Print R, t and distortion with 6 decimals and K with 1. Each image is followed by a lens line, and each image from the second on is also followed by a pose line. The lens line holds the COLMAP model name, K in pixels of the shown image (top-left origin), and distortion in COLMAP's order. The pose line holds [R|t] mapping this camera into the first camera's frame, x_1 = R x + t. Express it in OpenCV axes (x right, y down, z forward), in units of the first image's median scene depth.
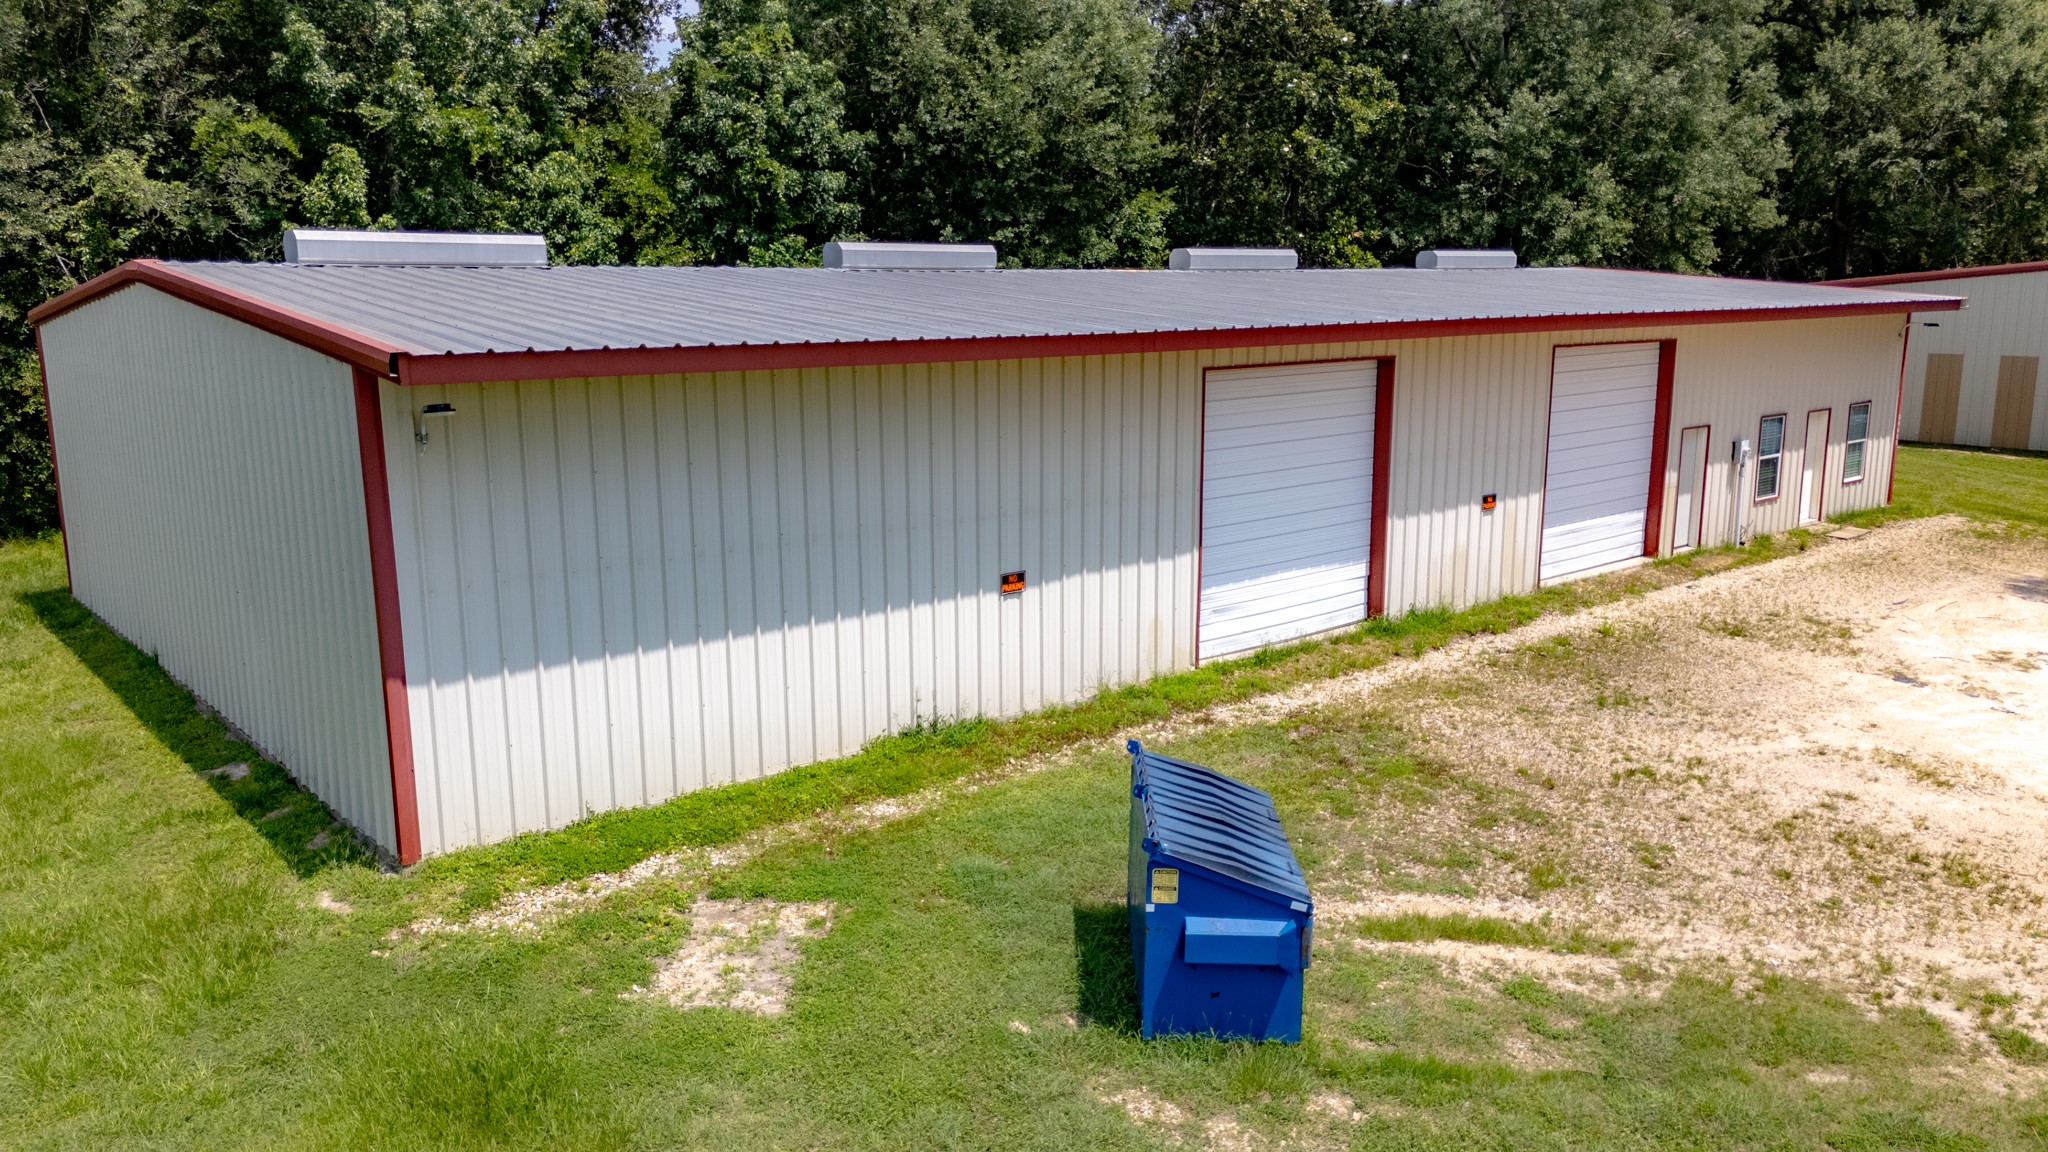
lens RADIAL K [[1494.0, 0, 1024.0], [0, 1494.0, 576.0], [0, 0, 1]] dist [0.035672, -0.000633]
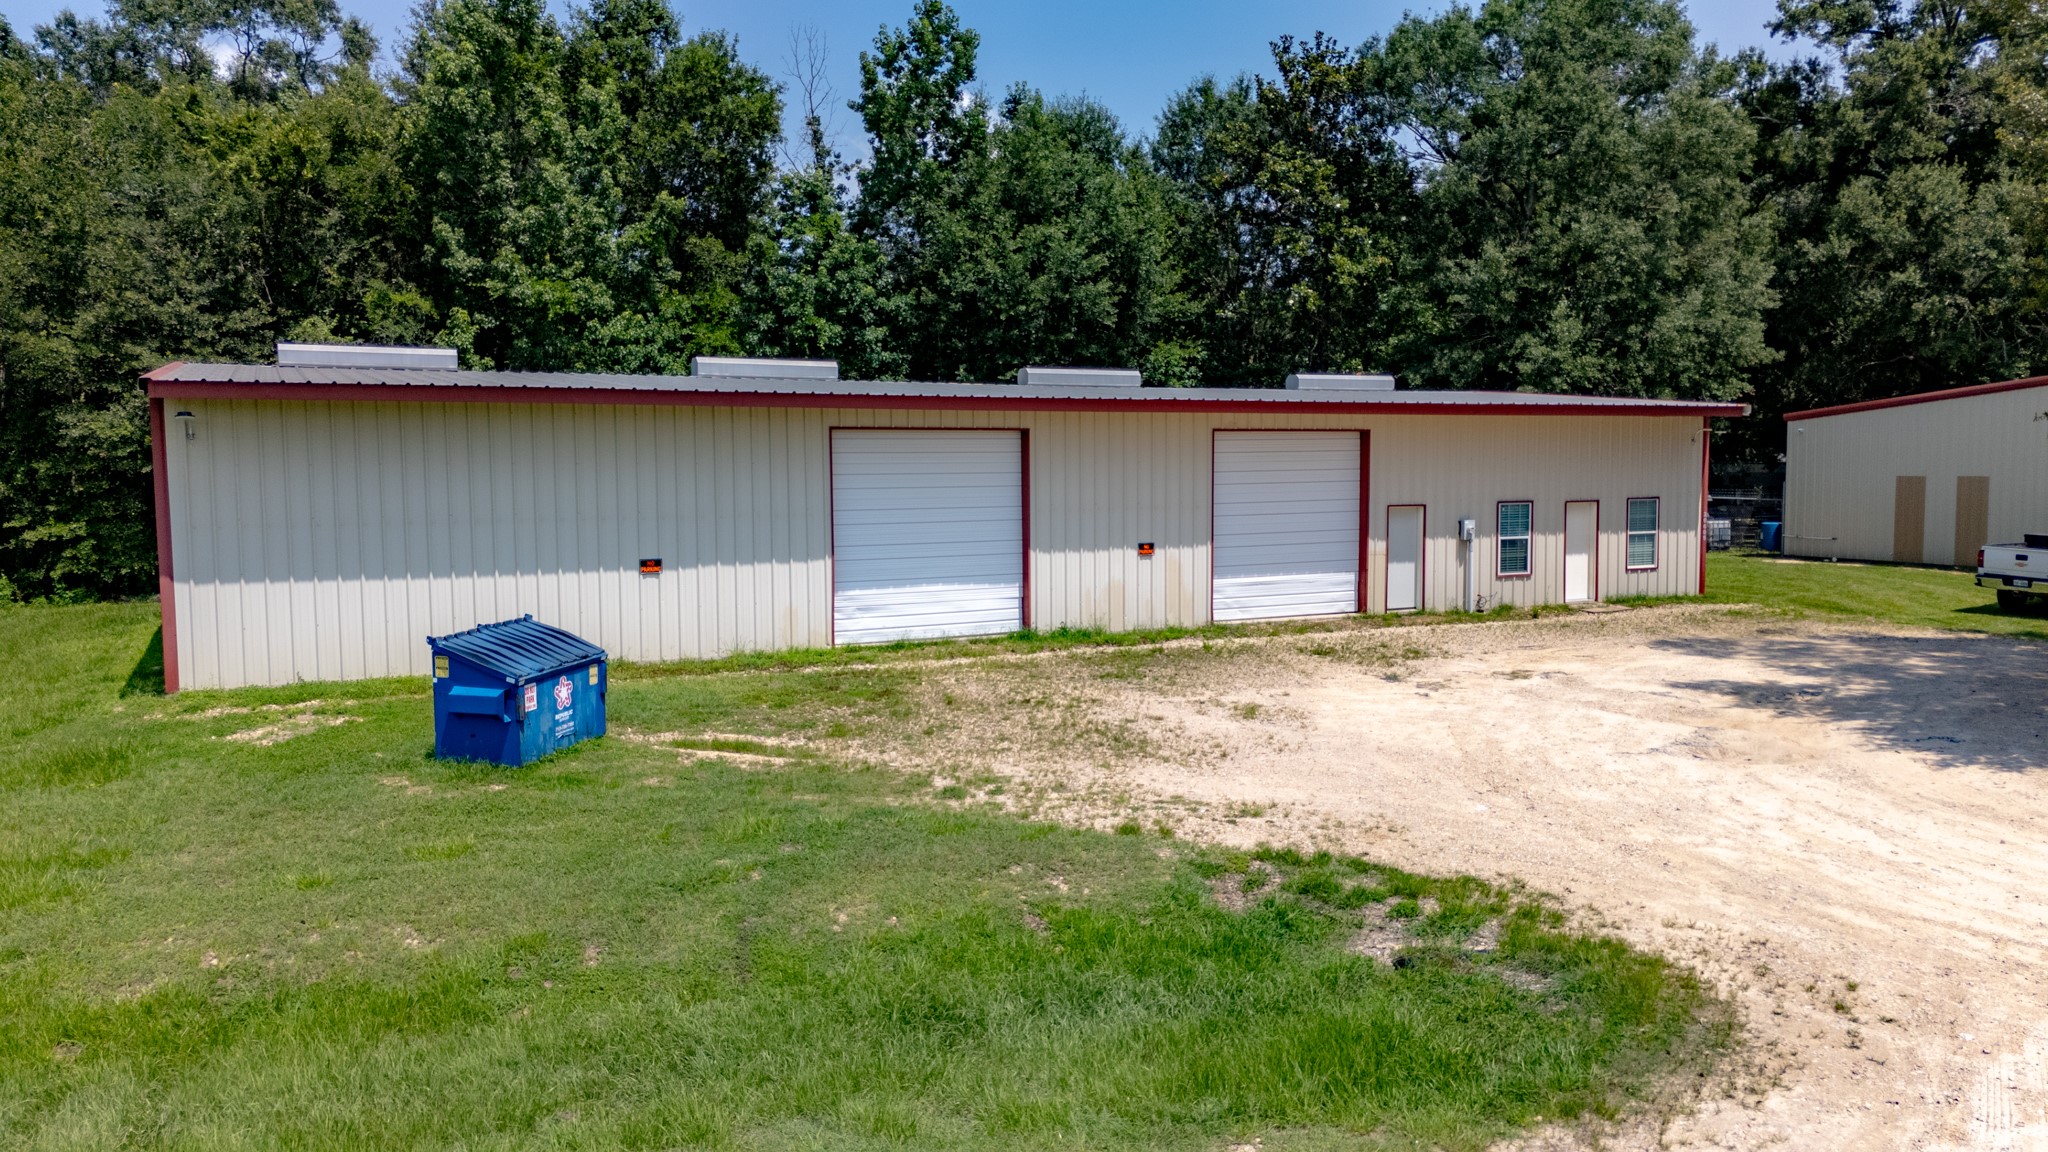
lens RADIAL K [[1475.4, 0, 1002.7], [0, 1475.4, 565.5], [0, 0, 1]] dist [0.069312, -0.064246]
pose [[0.969383, 0.016053, -0.245027, 0.497258], [-0.046636, 0.991735, -0.119527, 0.117695], [0.241083, 0.127294, 0.962120, -0.214042]]
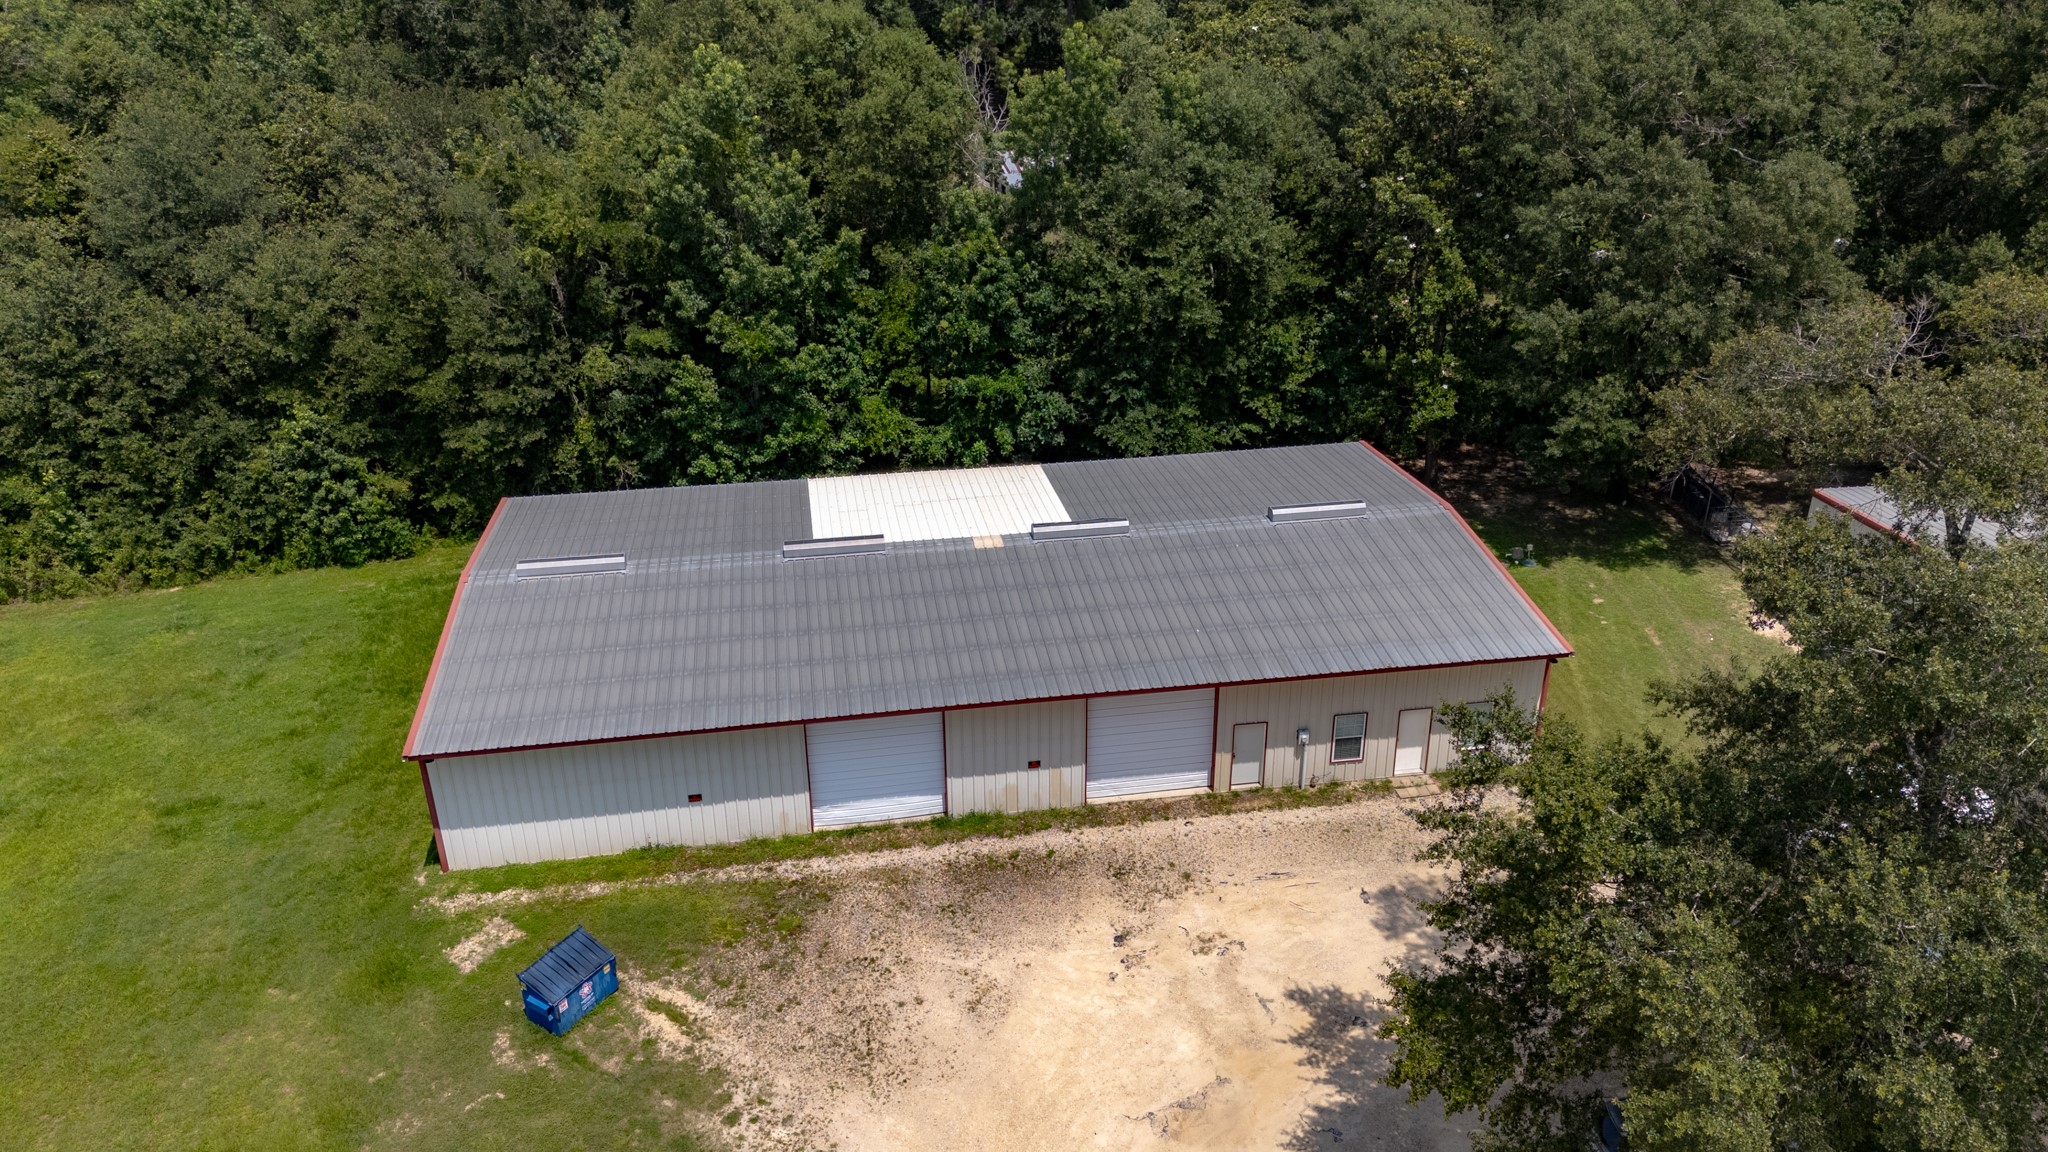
lens RADIAL K [[1421.3, 0, 1024.0], [0, 1421.3, 576.0], [0, 0, 1]] dist [-0.004011, -0.002062]
pose [[0.863793, 0.215806, -0.455291, 1.040189], [-0.096524, 0.957770, 0.270849, -0.741240], [0.494515, -0.190011, 0.848145, -0.450227]]
